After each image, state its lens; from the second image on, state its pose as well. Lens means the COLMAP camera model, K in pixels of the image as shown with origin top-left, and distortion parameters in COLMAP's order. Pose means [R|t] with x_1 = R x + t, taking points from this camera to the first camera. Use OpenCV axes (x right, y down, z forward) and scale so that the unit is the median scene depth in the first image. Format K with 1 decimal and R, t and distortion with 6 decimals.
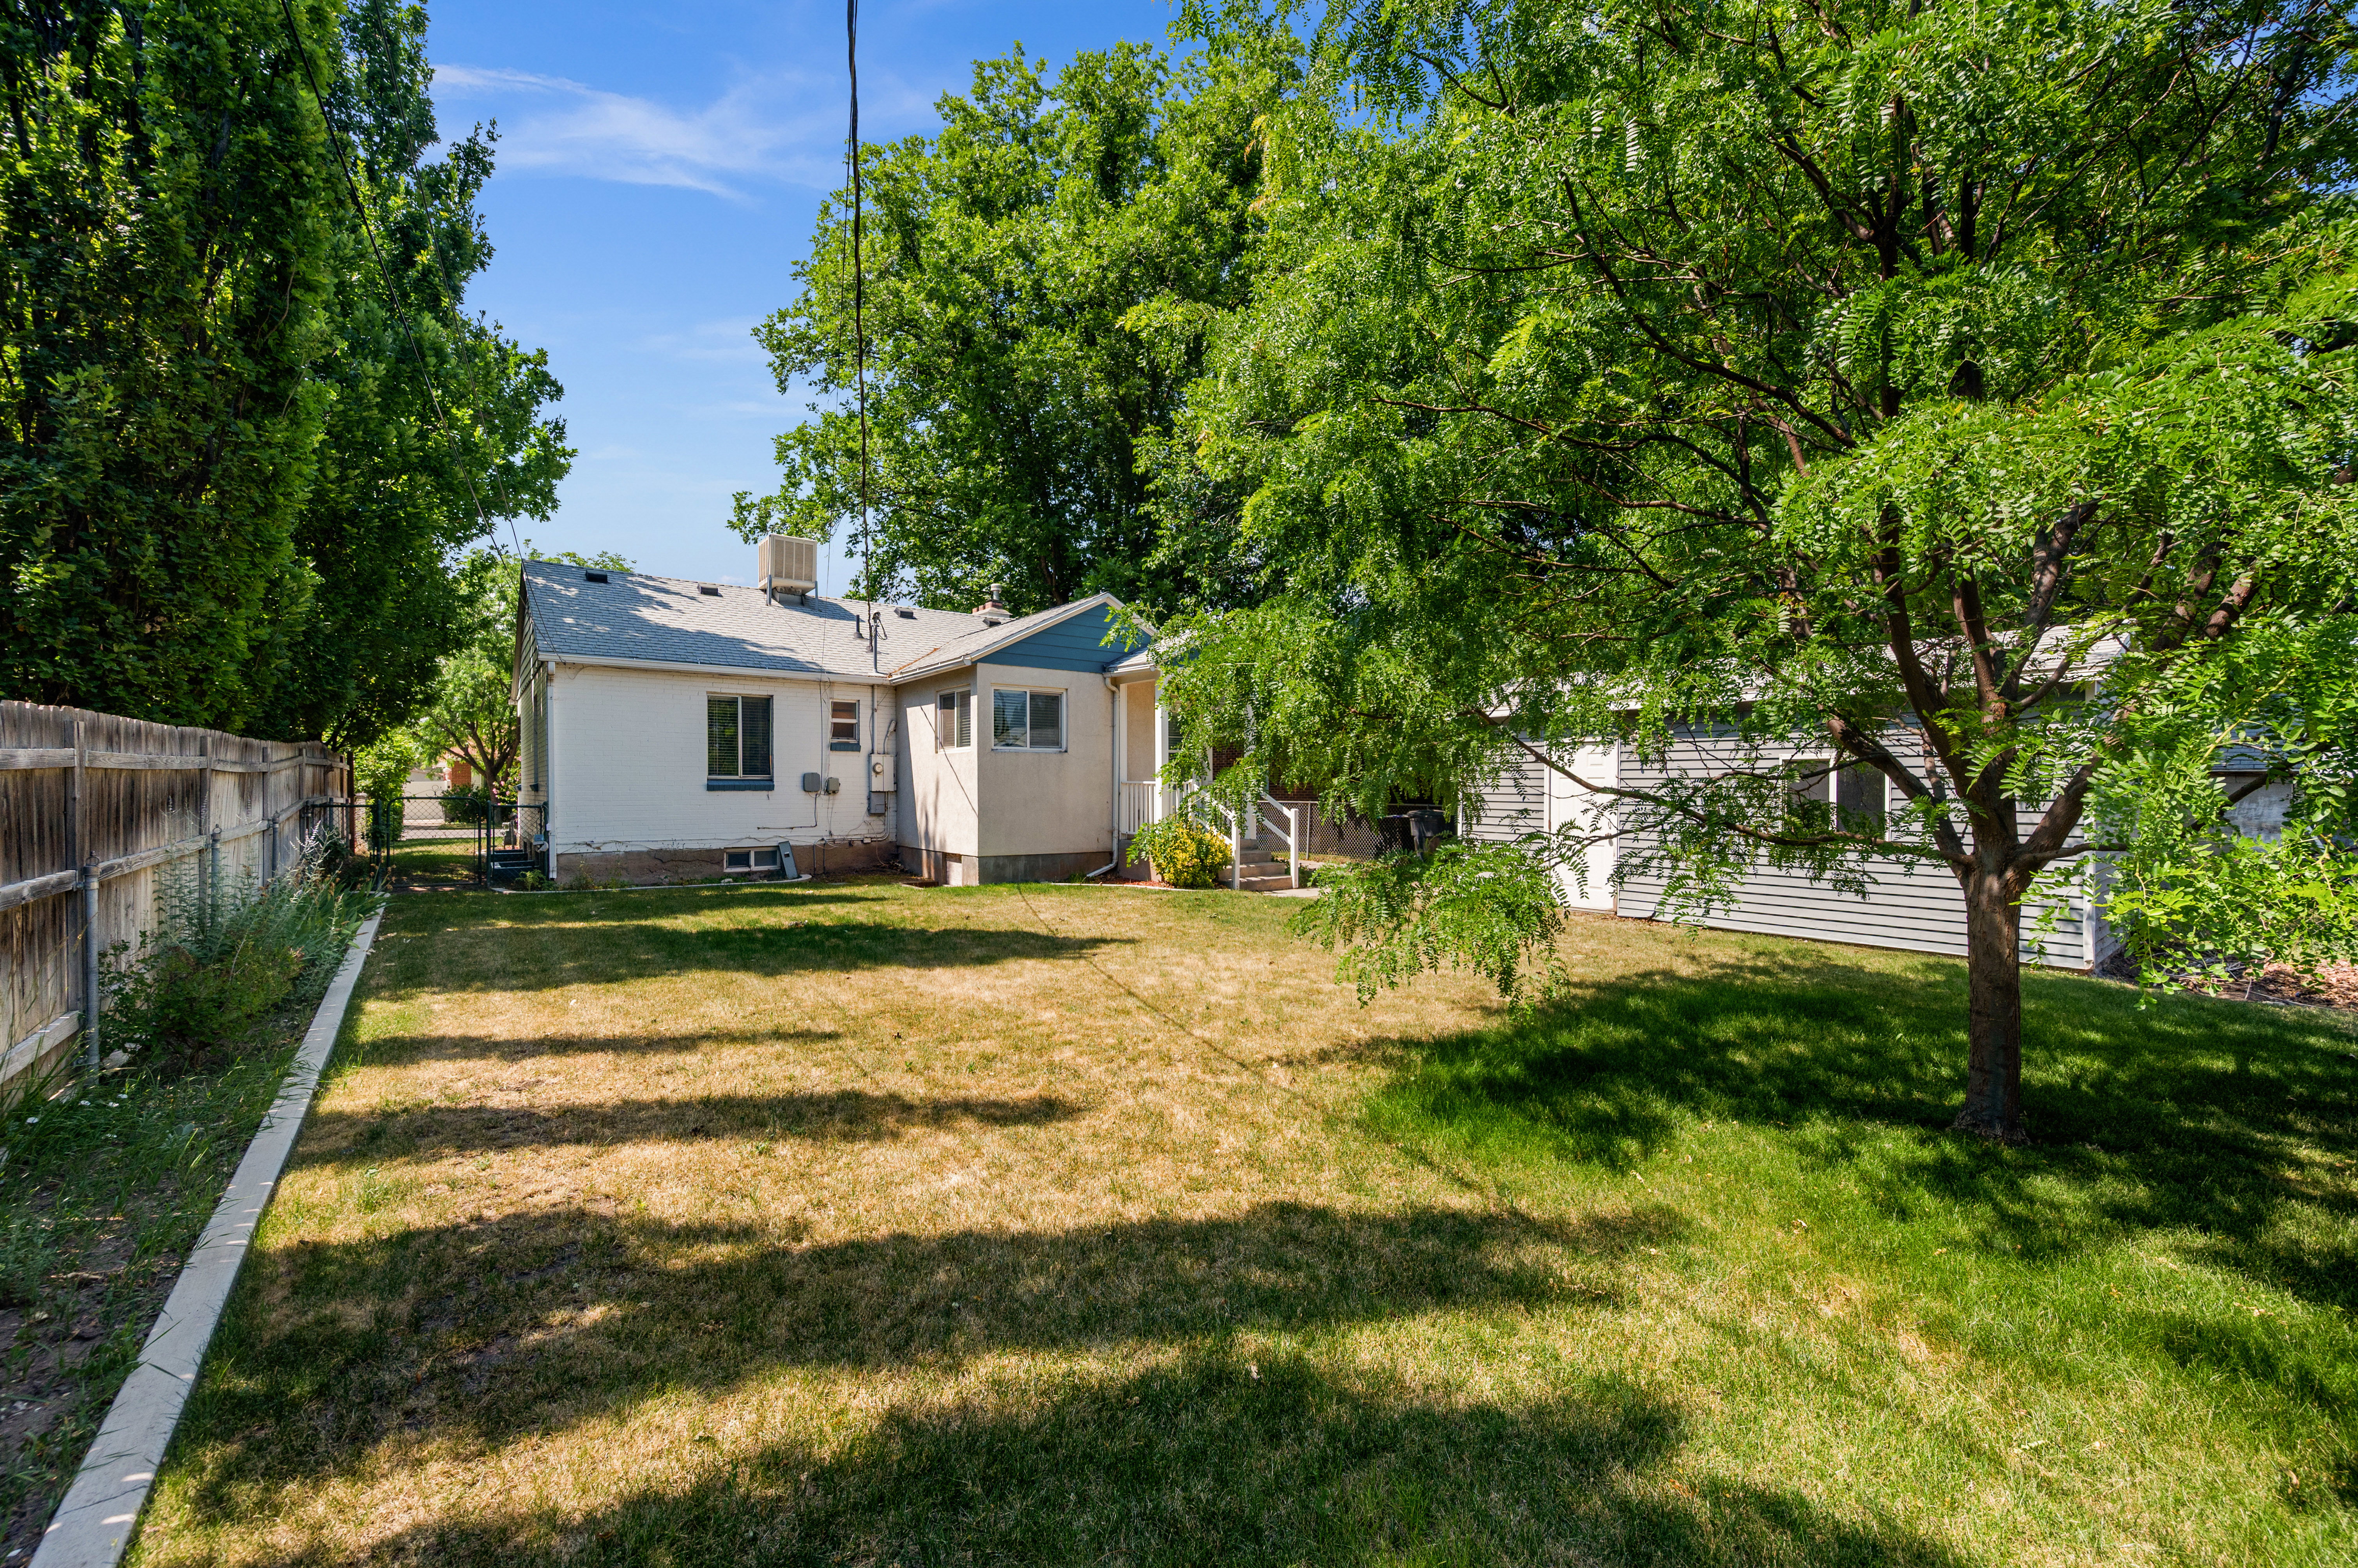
lens RADIAL K [[943.6, 0, 1181.1], [0, 943.6, 785.8], [0, 0, 1]] dist [-0.000894, -0.000114]
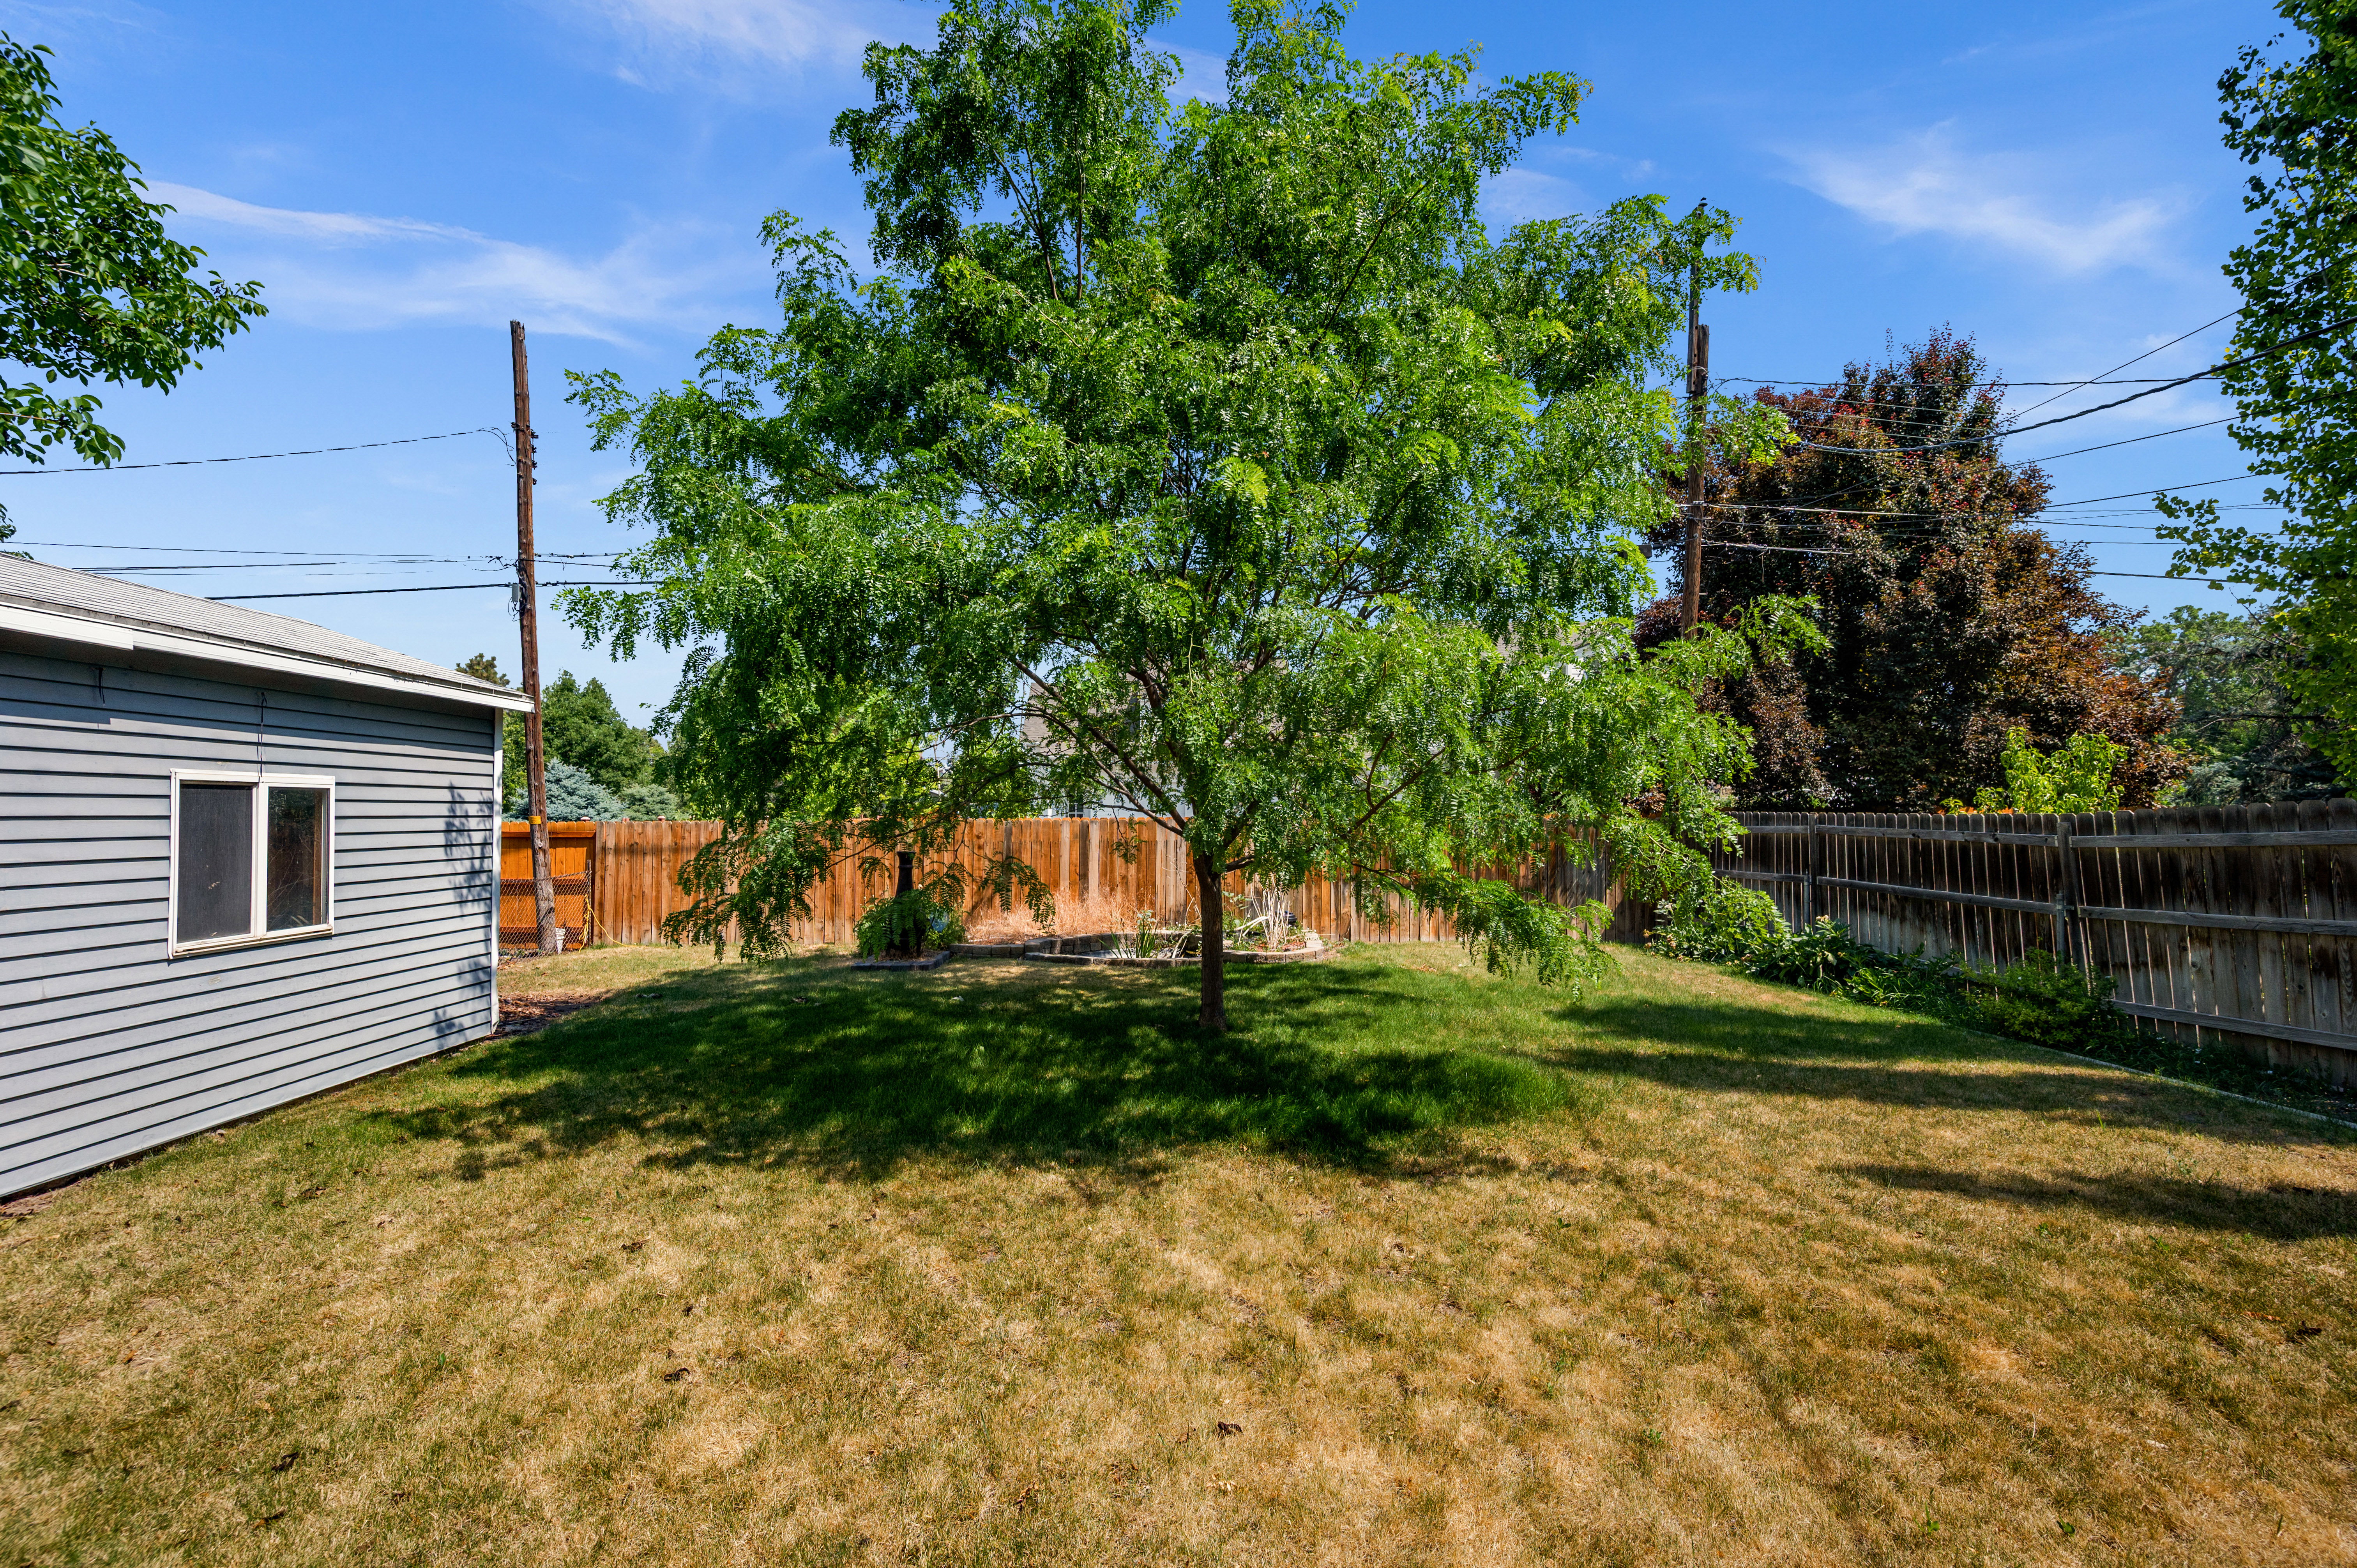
lens RADIAL K [[943.3, 0, 1183.3], [0, 943.3, 789.5], [0, 0, 1]] dist [-0.000894, -0.000114]
pose [[-0.804210, 0.011773, 0.594229, -0.045384], [-0.001319, 0.999766, -0.021593, -0.008431], [-0.594344, -0.018149, -0.804006, 0.726128]]
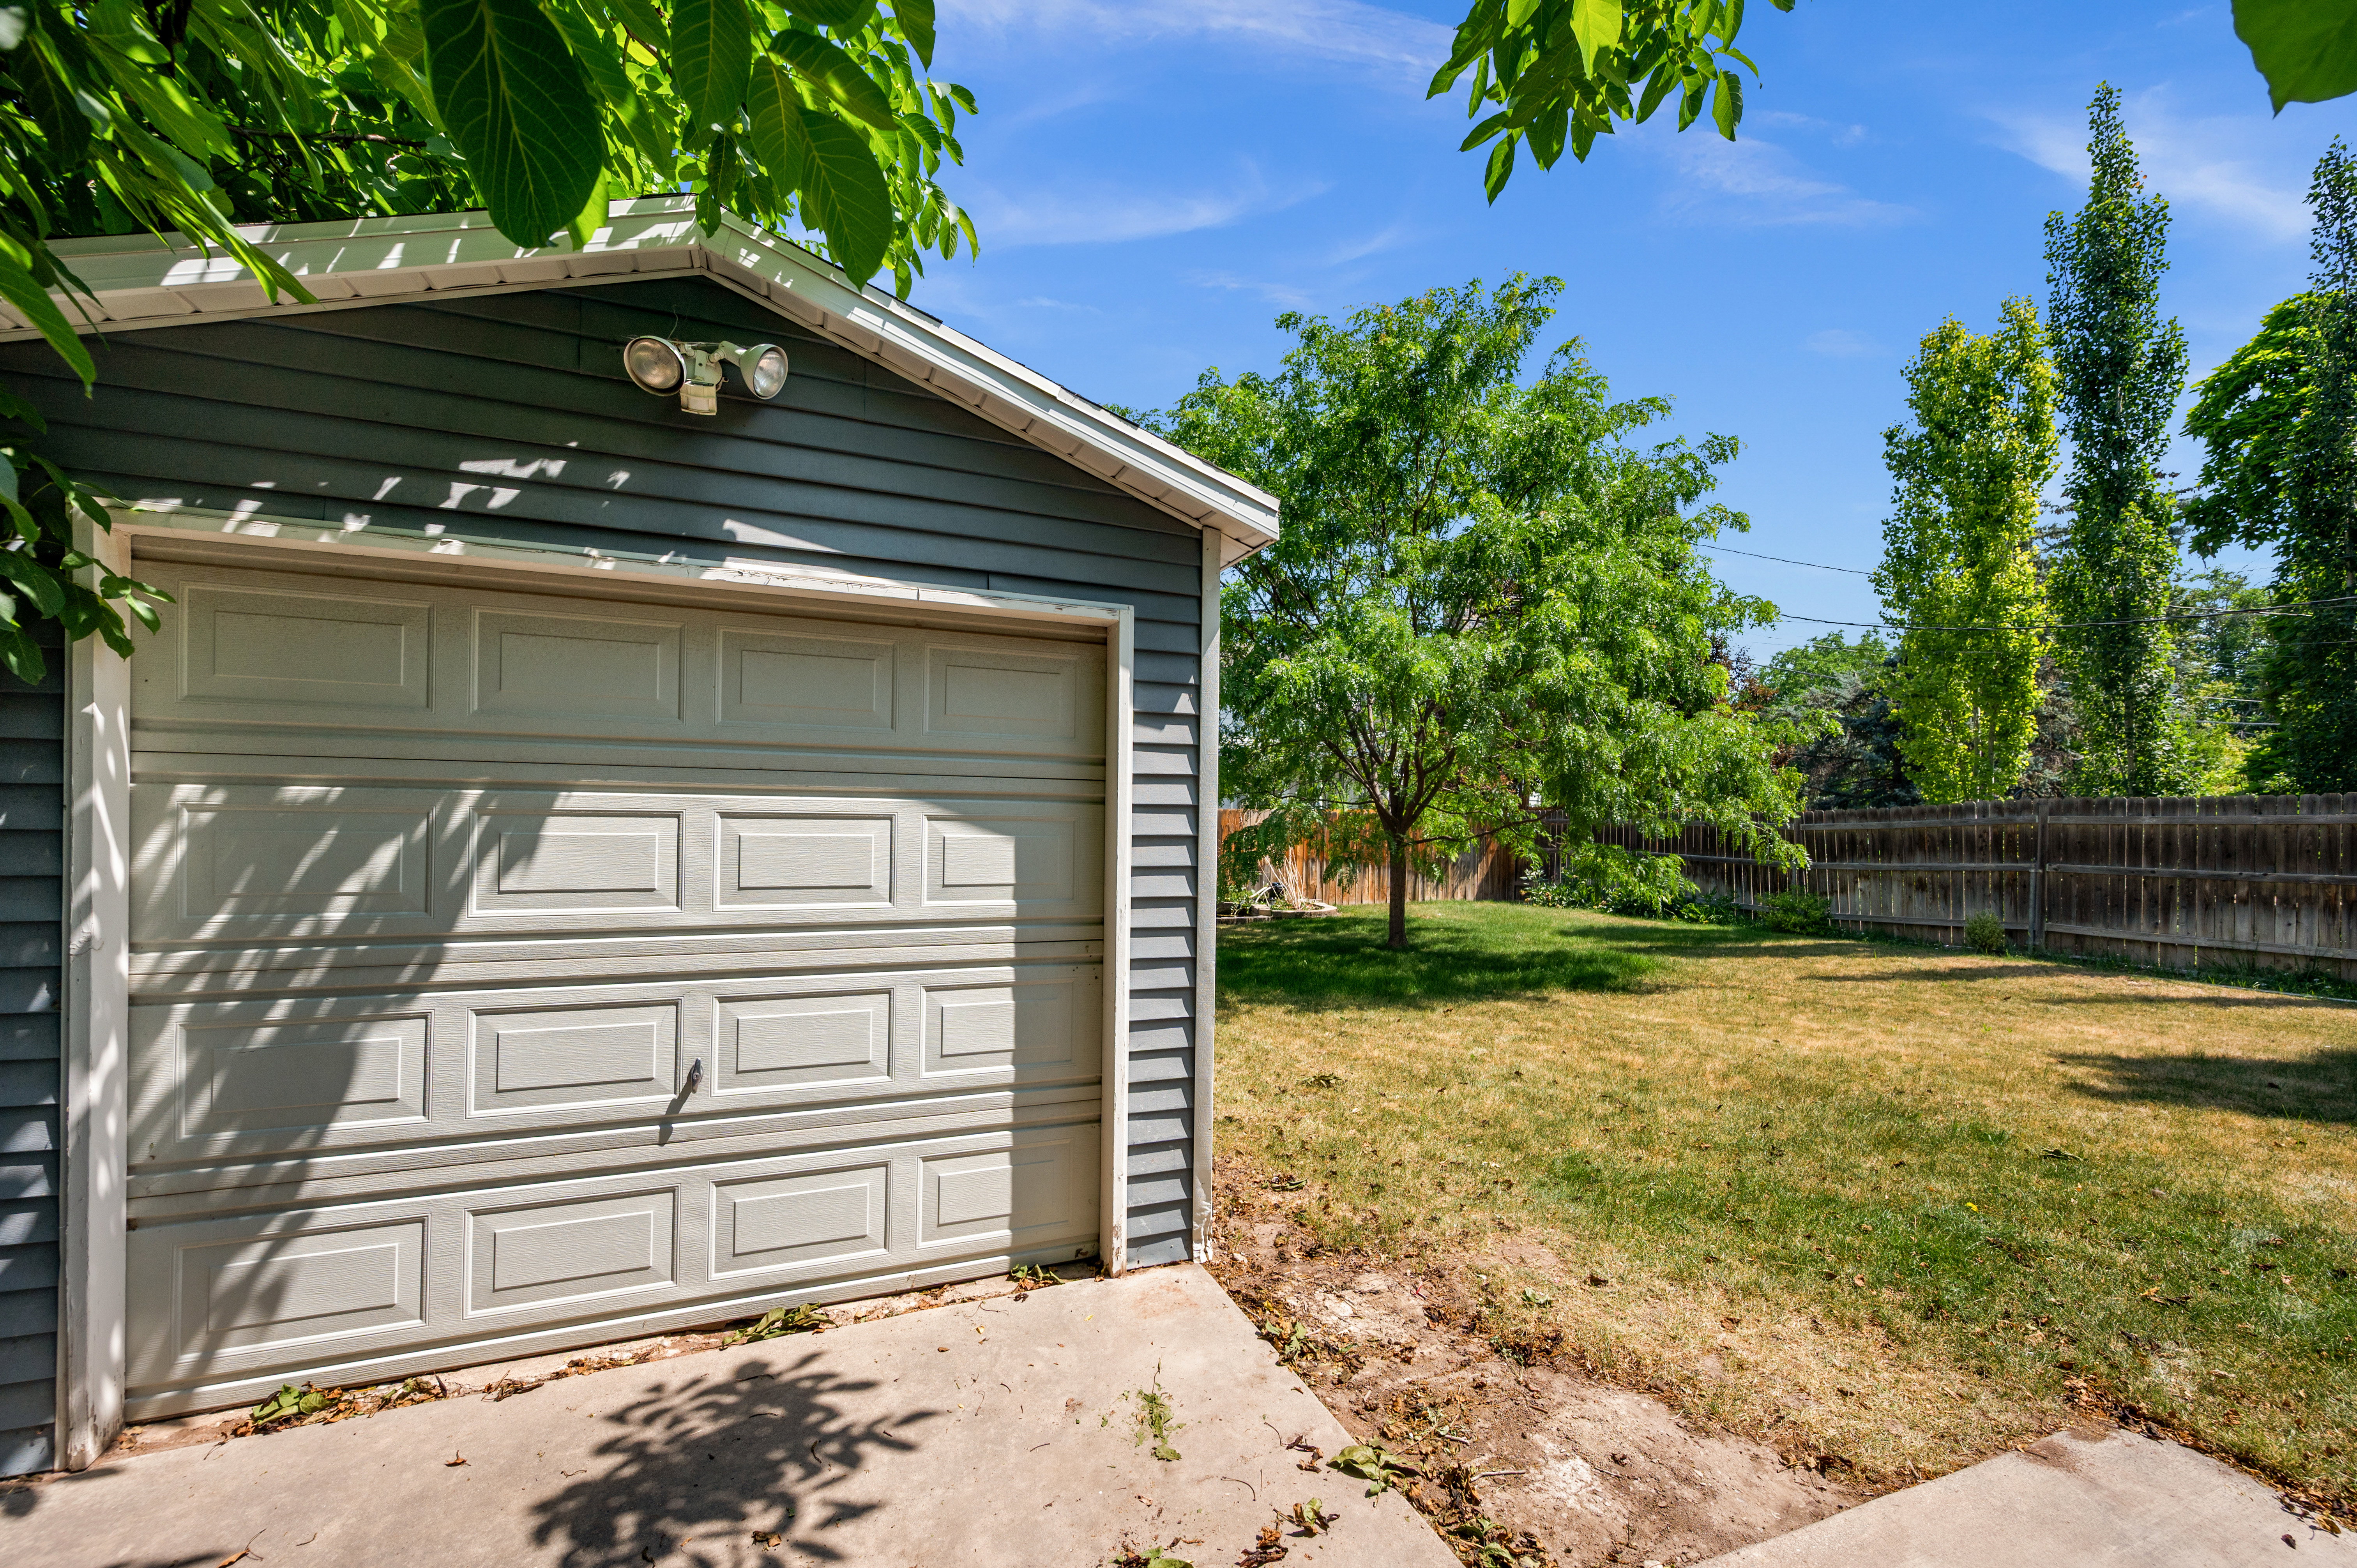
lens RADIAL K [[943.3, 0, 1179.6], [0, 943.3, 808.4], [0, 0, 1]] dist [-0.000894, -0.000114]
pose [[-0.959668, -0.008864, 0.280996, 0.199544], [-0.009090, 0.999959, 0.000499, -0.005390], [-0.280988, -0.002076, -0.959709, 1.098328]]
